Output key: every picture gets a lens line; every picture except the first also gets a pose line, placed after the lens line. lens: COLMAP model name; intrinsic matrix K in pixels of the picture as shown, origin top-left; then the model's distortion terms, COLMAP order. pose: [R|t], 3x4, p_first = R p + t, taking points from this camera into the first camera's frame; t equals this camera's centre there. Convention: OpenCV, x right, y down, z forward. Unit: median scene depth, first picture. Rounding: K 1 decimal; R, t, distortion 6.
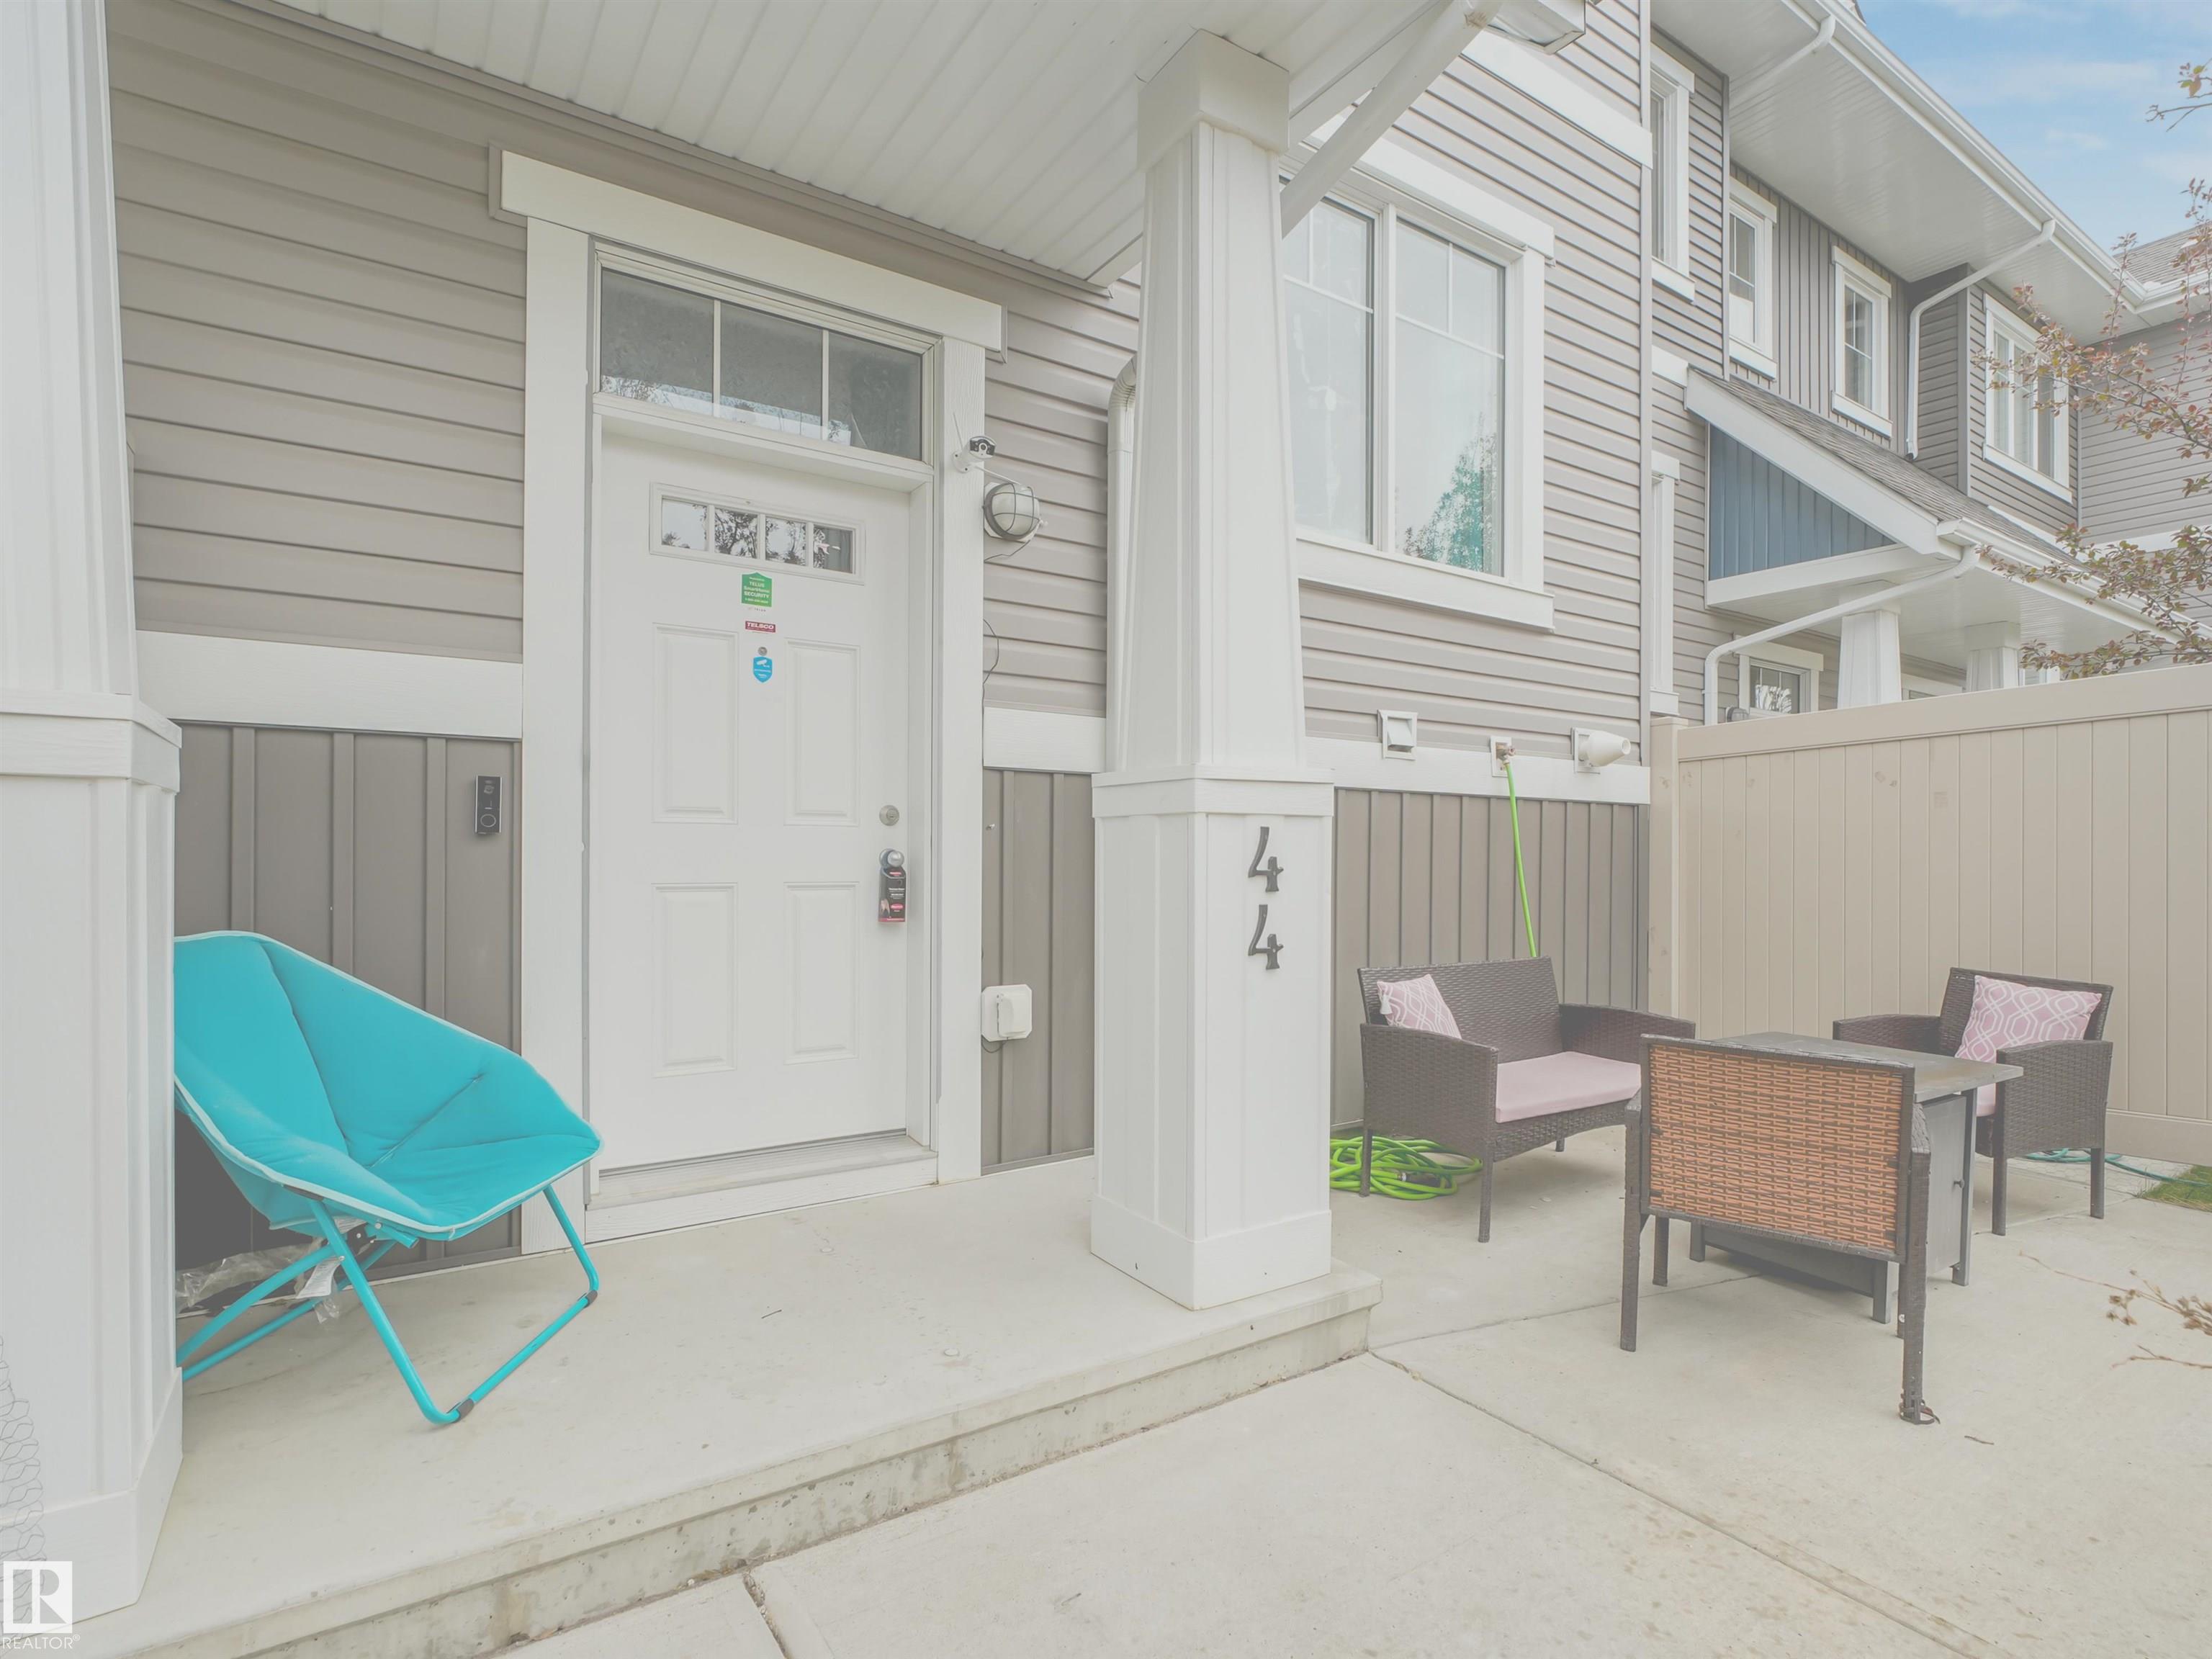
lens RADIAL K [[1053.4, 0, 1100.3], [0, 1053.4, 856.6], [0, 0, 1]] dist [-0.003874, -0.000045]
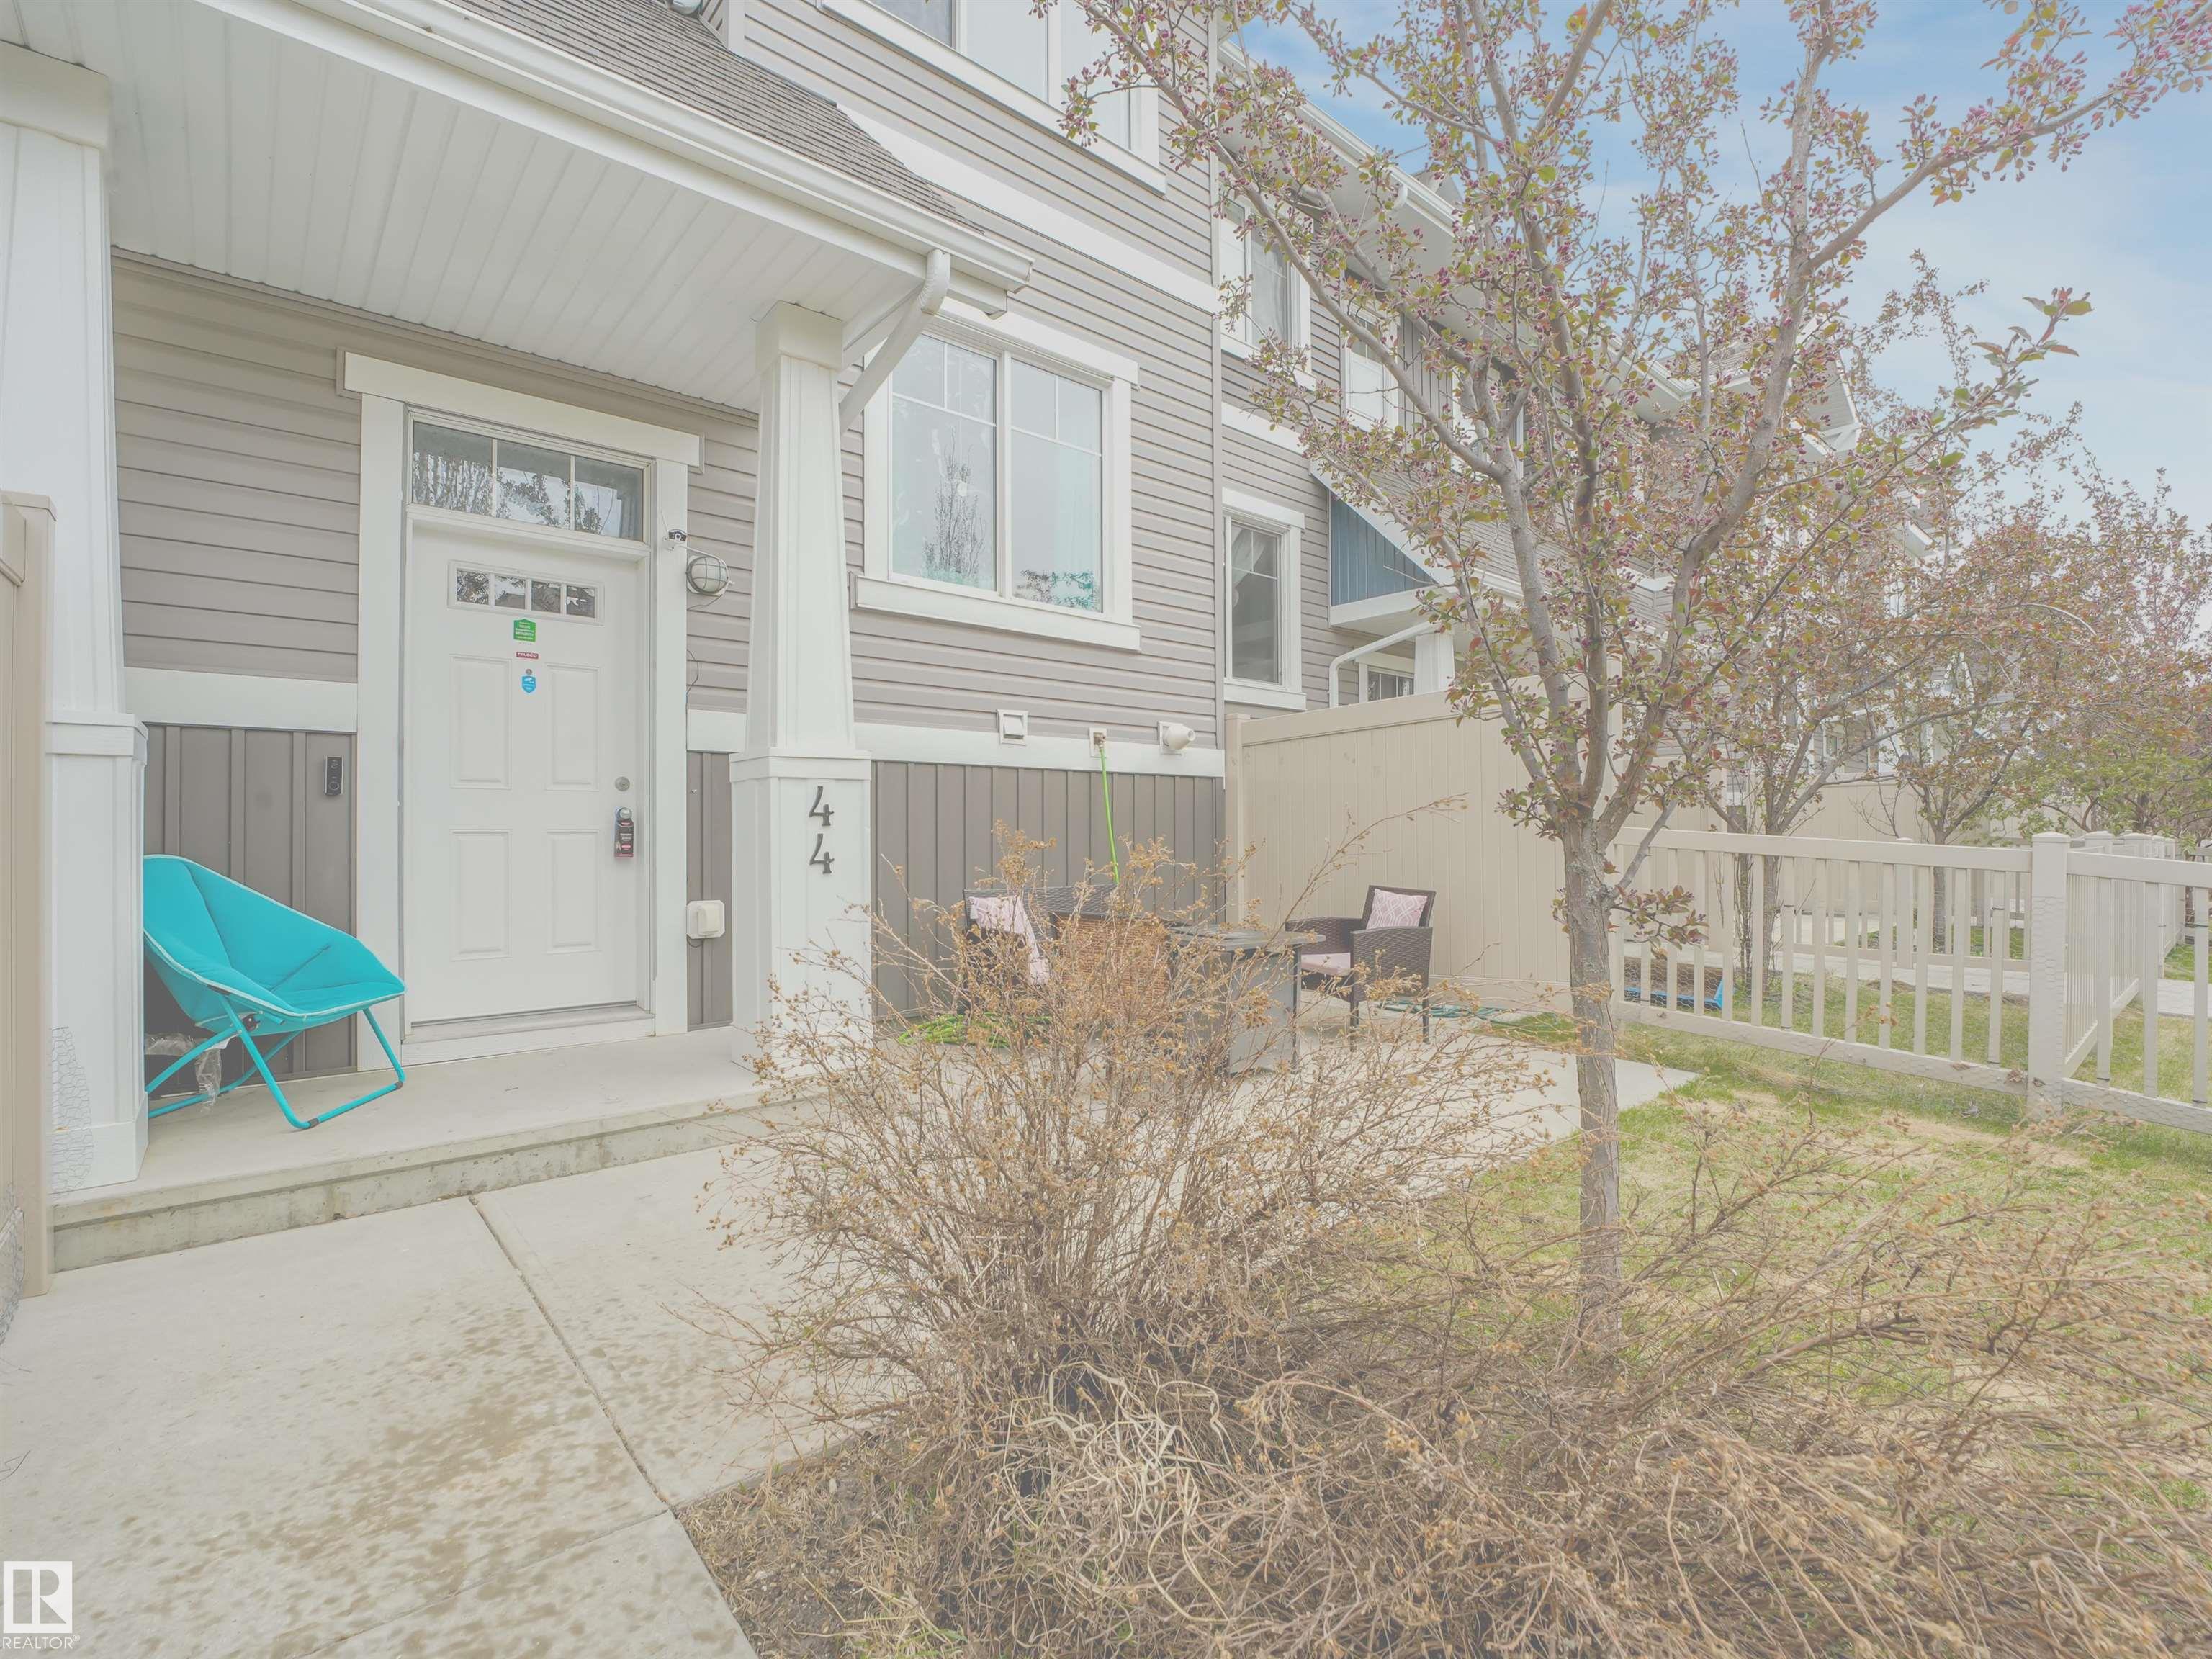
lens RADIAL K [[981.0, 0, 1022.6], [0, 981.0, 828.4], [0, 0, 1]] dist [-0.023492, -0.000124]
pose [[0.997849, -0.006371, 0.065243, 0.249325], [0.006802, 0.999957, -0.006379, 0.033110], [-0.065199, 0.006809, 0.997849, -0.361530]]
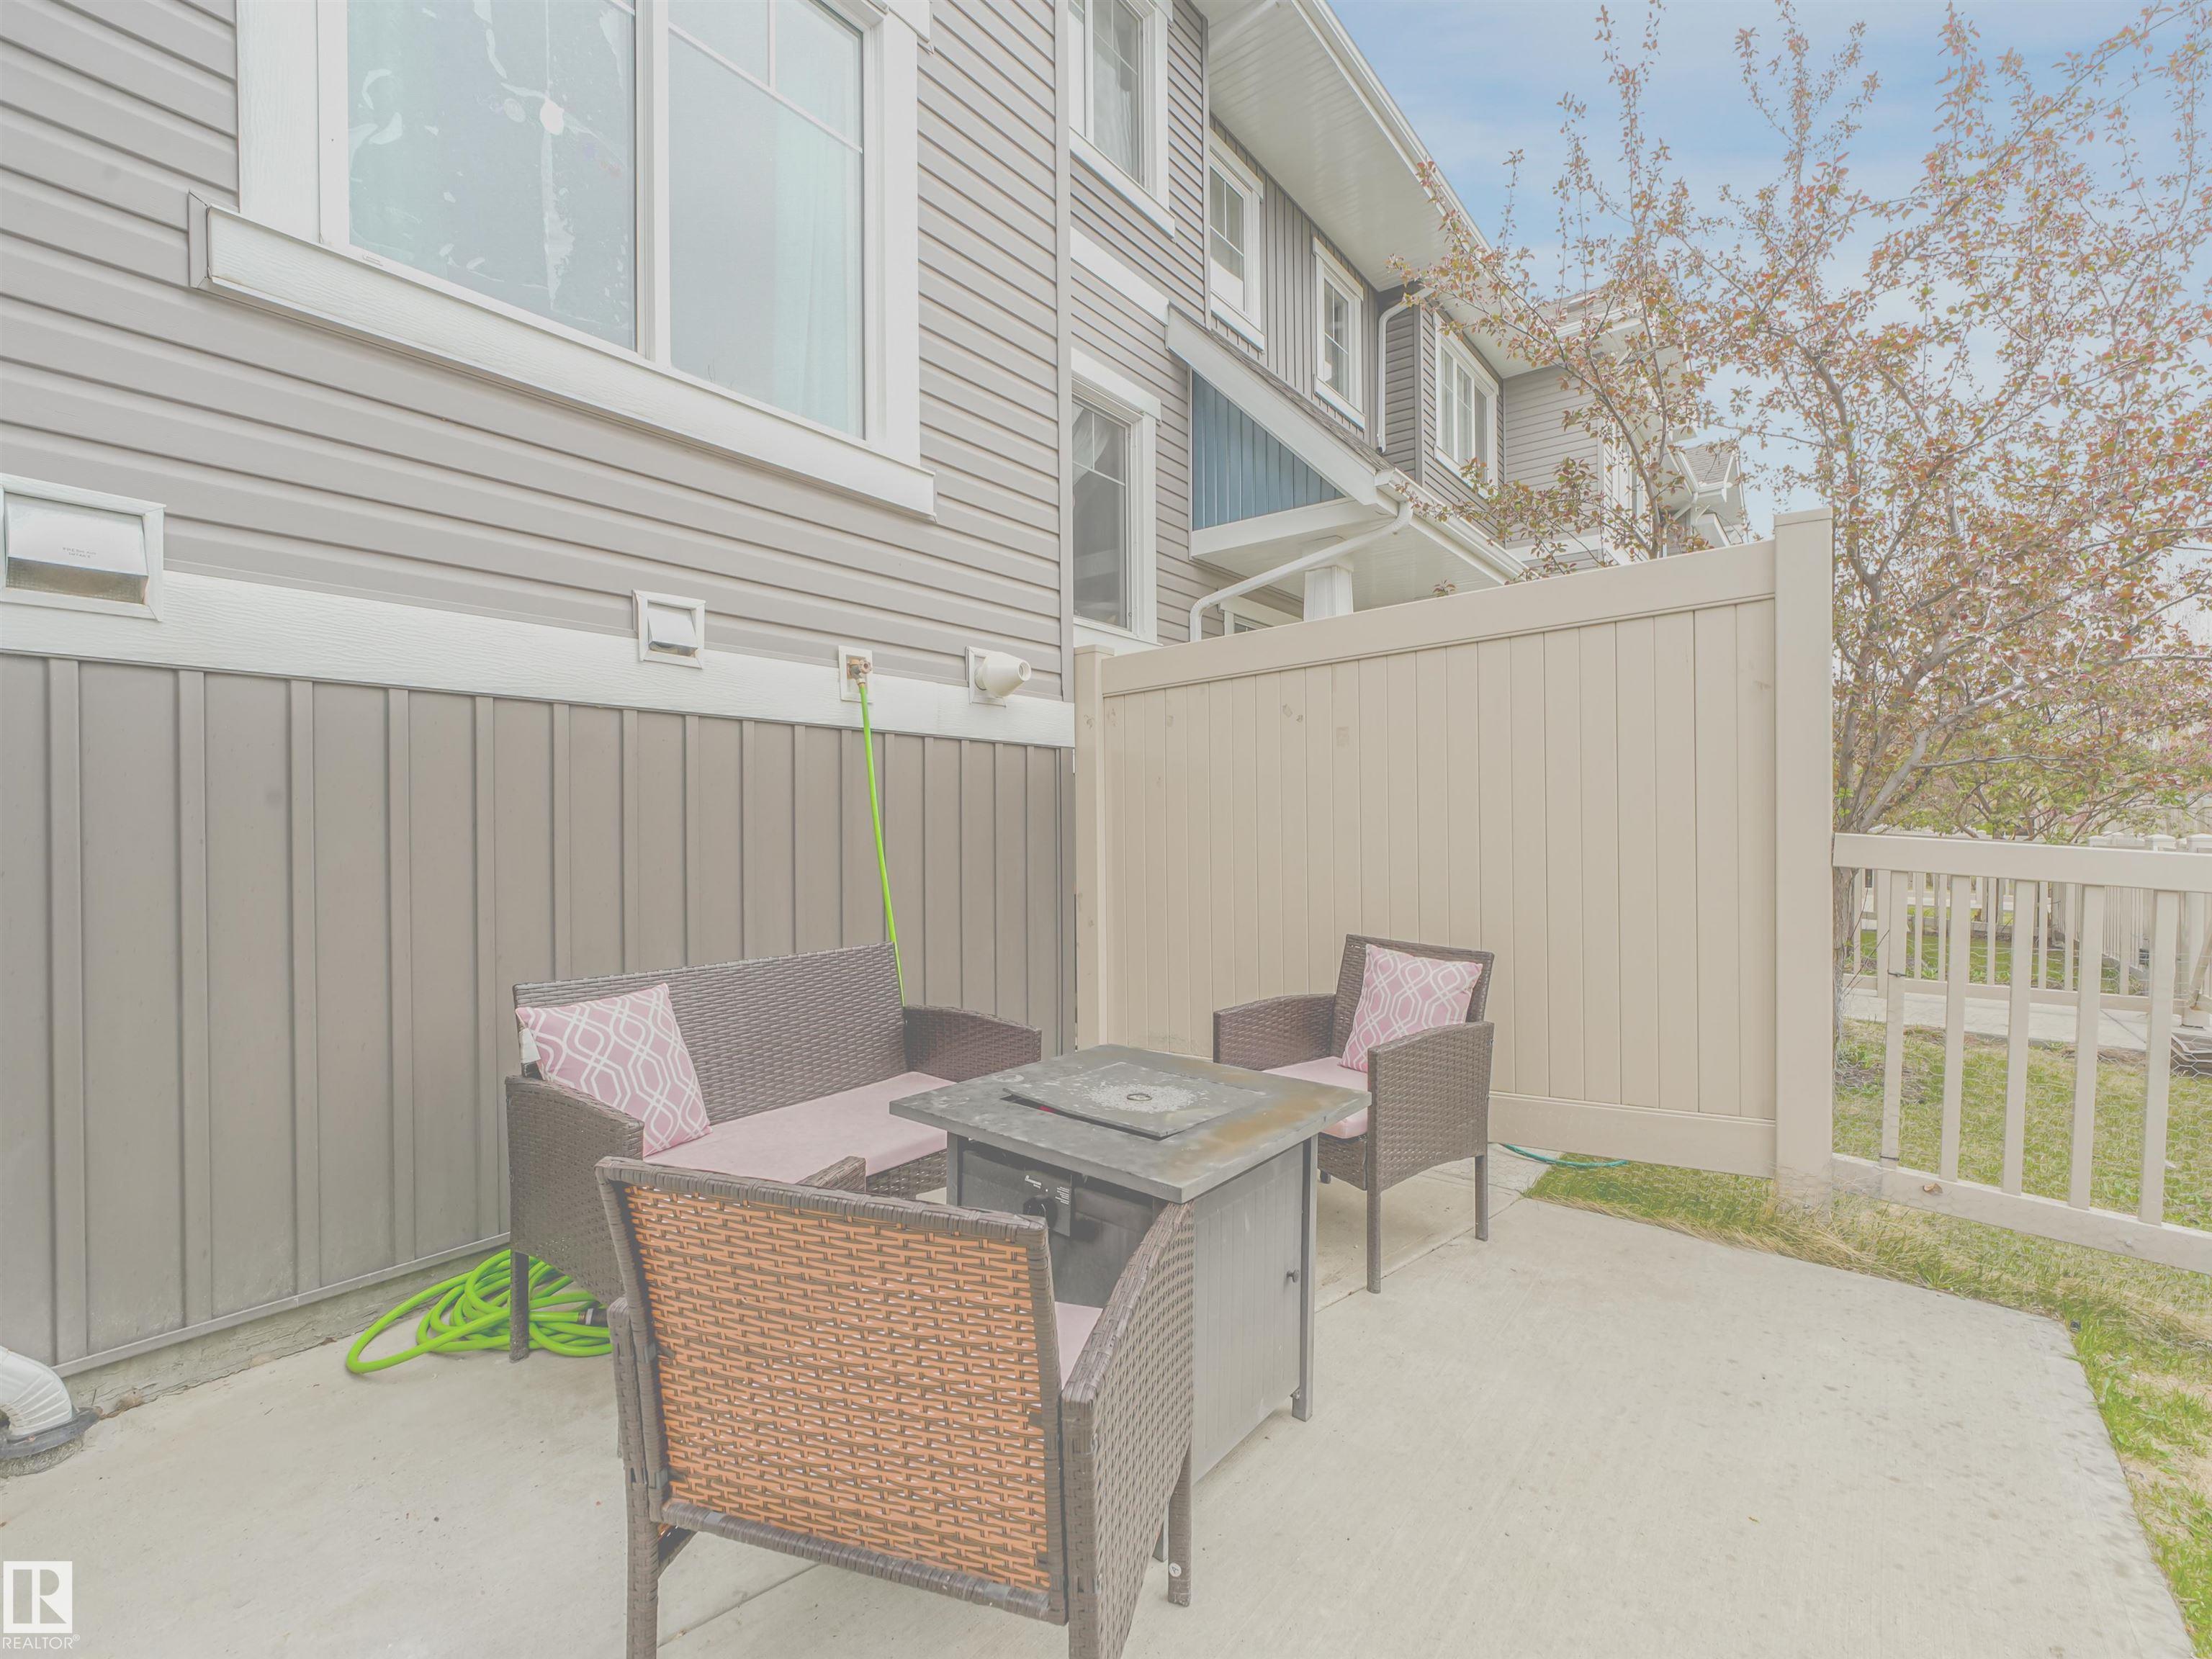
lens RADIAL K [[999.1, 0, 1106.0], [0, 999.1, 829.5], [0, 0, 1]] dist [-0.004366, -0.000923]
pose [[0.937453, -0.012899, 0.347873, 0.380498], [0.012178, 0.999917, 0.004259, 0.017891], [-0.347899, 0.000244, 0.937532, 0.346599]]
